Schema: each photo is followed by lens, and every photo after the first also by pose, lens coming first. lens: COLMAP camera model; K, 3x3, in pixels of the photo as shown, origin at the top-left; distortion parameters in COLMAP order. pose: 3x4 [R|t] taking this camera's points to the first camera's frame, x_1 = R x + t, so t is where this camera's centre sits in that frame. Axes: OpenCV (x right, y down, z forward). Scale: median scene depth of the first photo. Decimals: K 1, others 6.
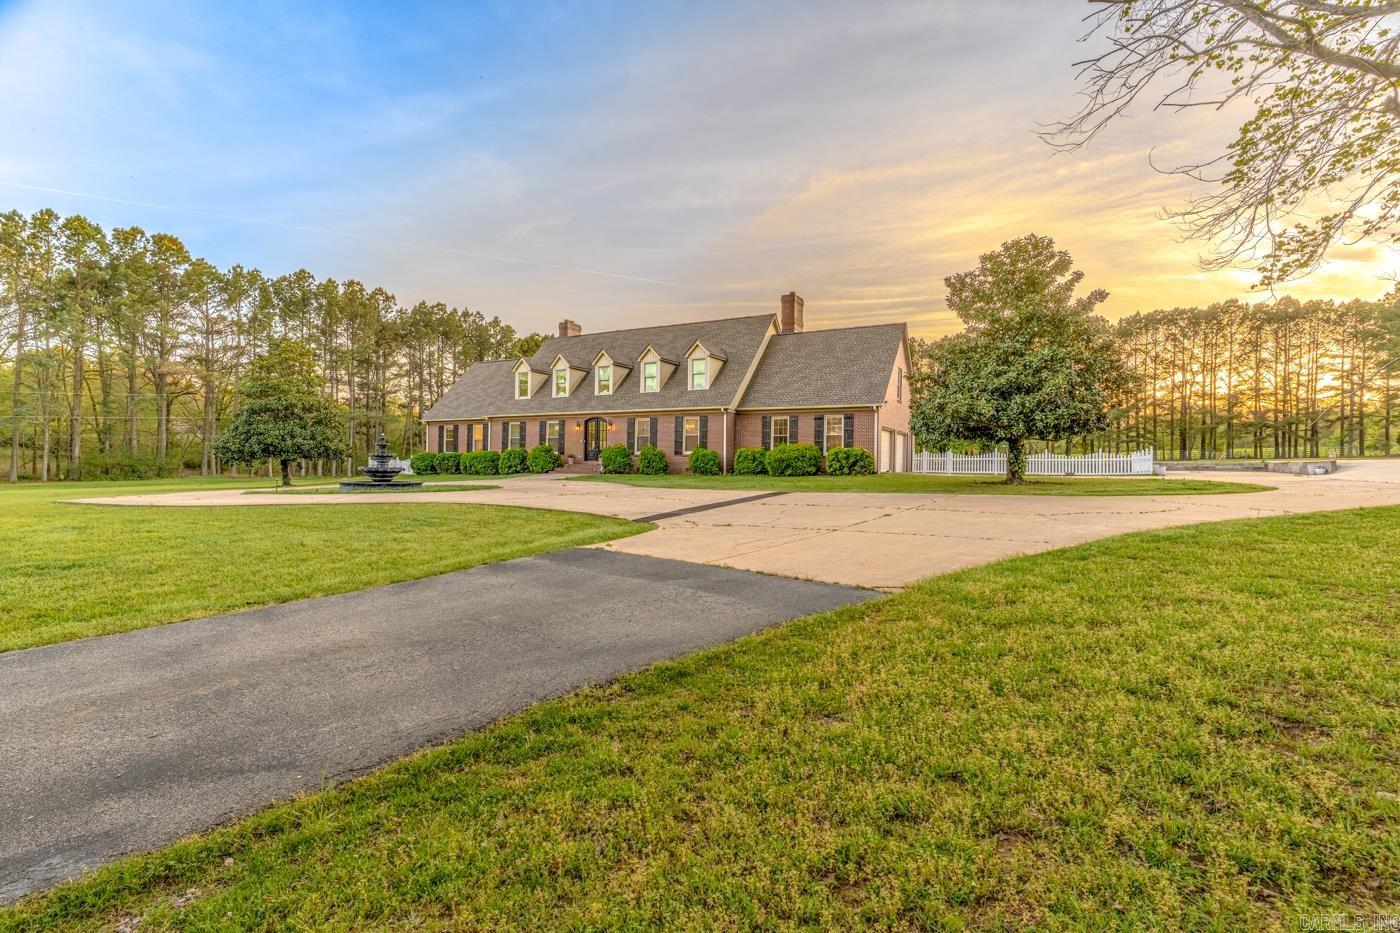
lens RADIAL K [[675.7, 0, 700.0], [0, 675.7, 466.5], [0, 0, 1]] dist [-0.000054, 0.000110]
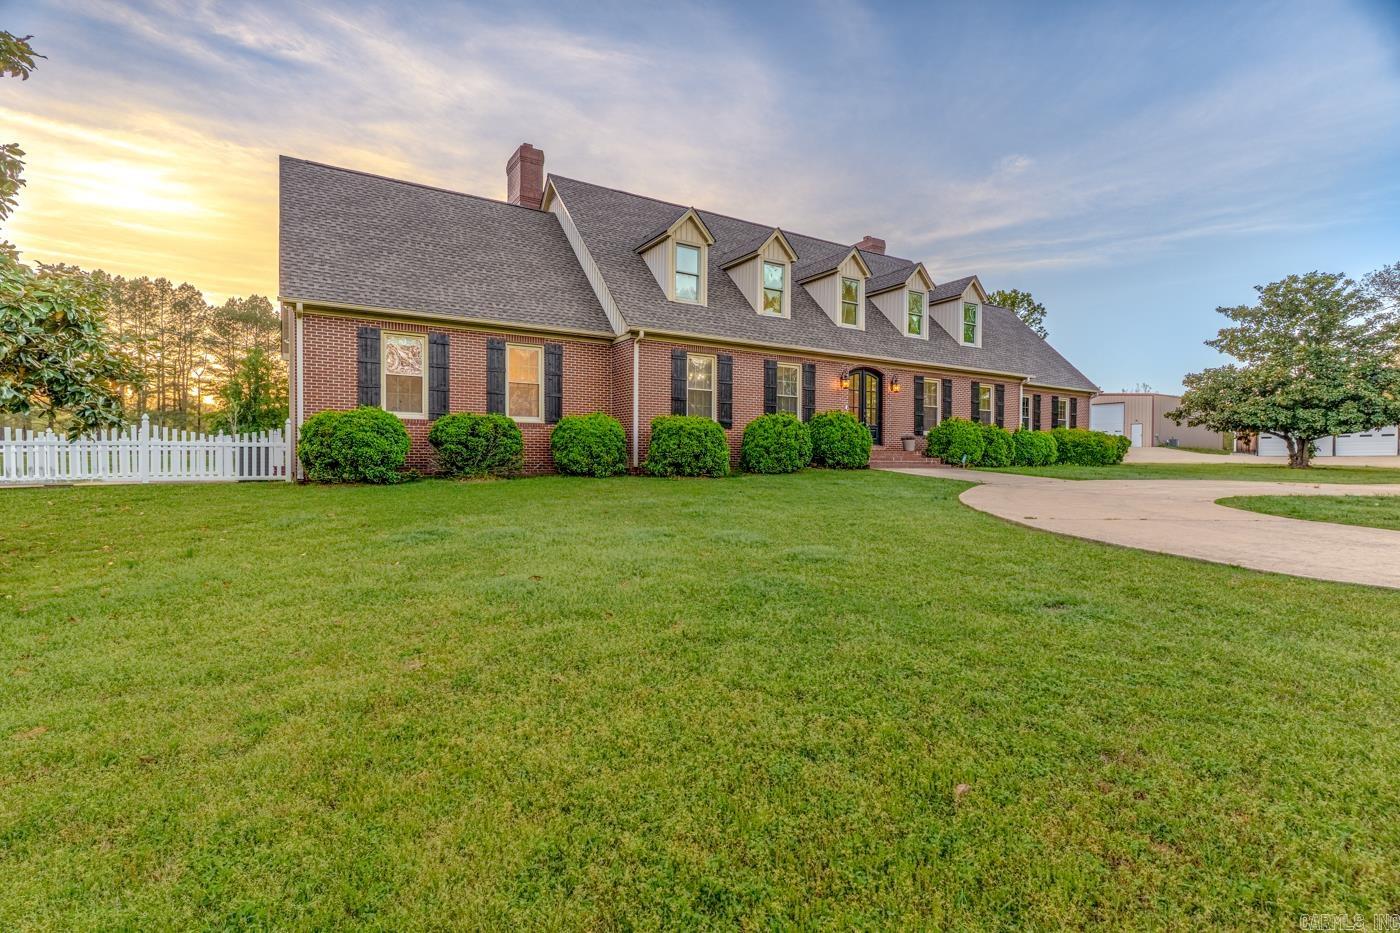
lens RADIAL K [[675.7, 0, 700.0], [0, 675.7, 466.5], [0, 0, 1]] dist [-0.000054, 0.000110]
pose [[0.485845, -0.015035, 0.873916, -0.737702], [-0.001699, 0.999834, 0.018146, 0.000070], [-0.874043, -0.010301, 0.485739, 0.876701]]
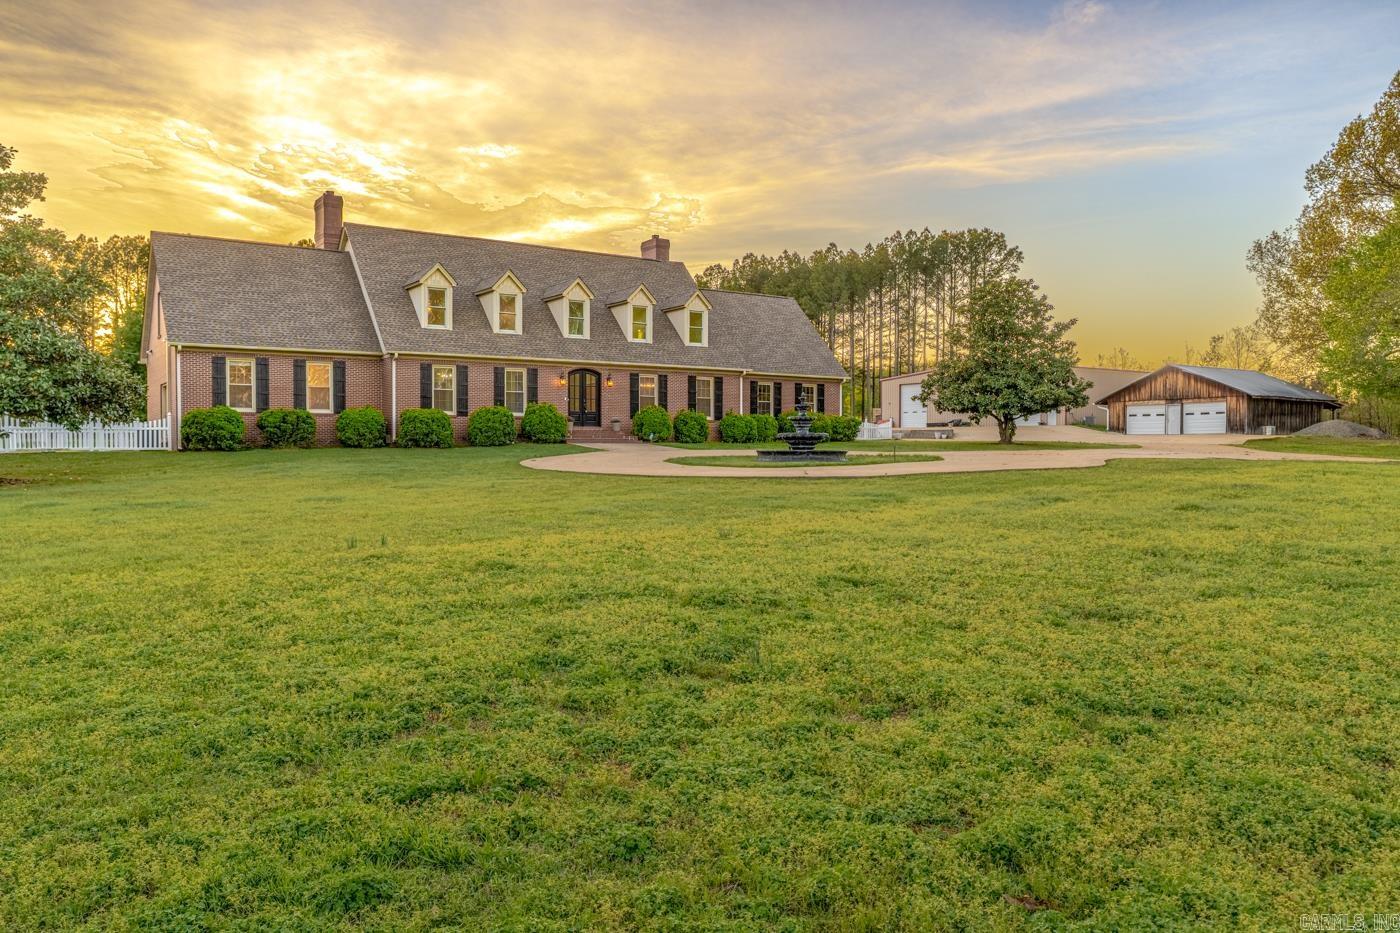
lens RADIAL K [[1057.8, 0, 700.0], [0, 1057.8, 466.5], [0, 0, 1]] dist [0.006414, -0.000255]
pose [[0.460936, -0.025775, 0.887059, -1.181699], [0.002515, 0.999612, 0.027738, 0.004479], [-0.887430, -0.010554, 0.460822, 0.354078]]
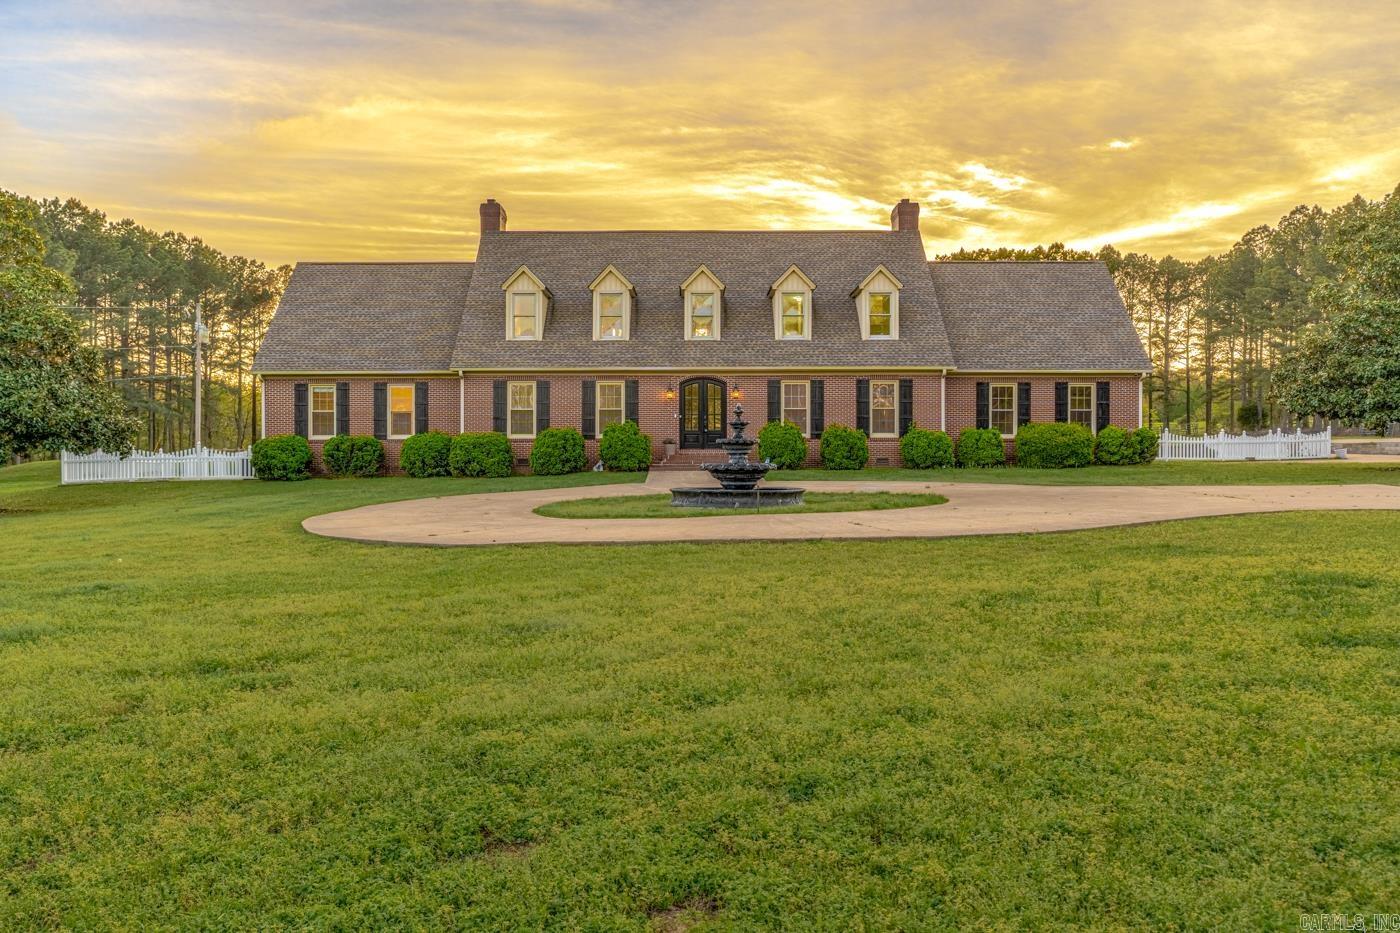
lens RADIAL K [[1073.3, 0, 700.0], [0, 1073.3, 466.5], [0, 0, 1]] dist [0.001753, -0.001120]
pose [[0.873442, -0.013570, 0.486739, -0.646315], [0.011067, 0.999907, 0.008017, -0.000168], [-0.486803, -0.001615, 0.873510, 0.168910]]
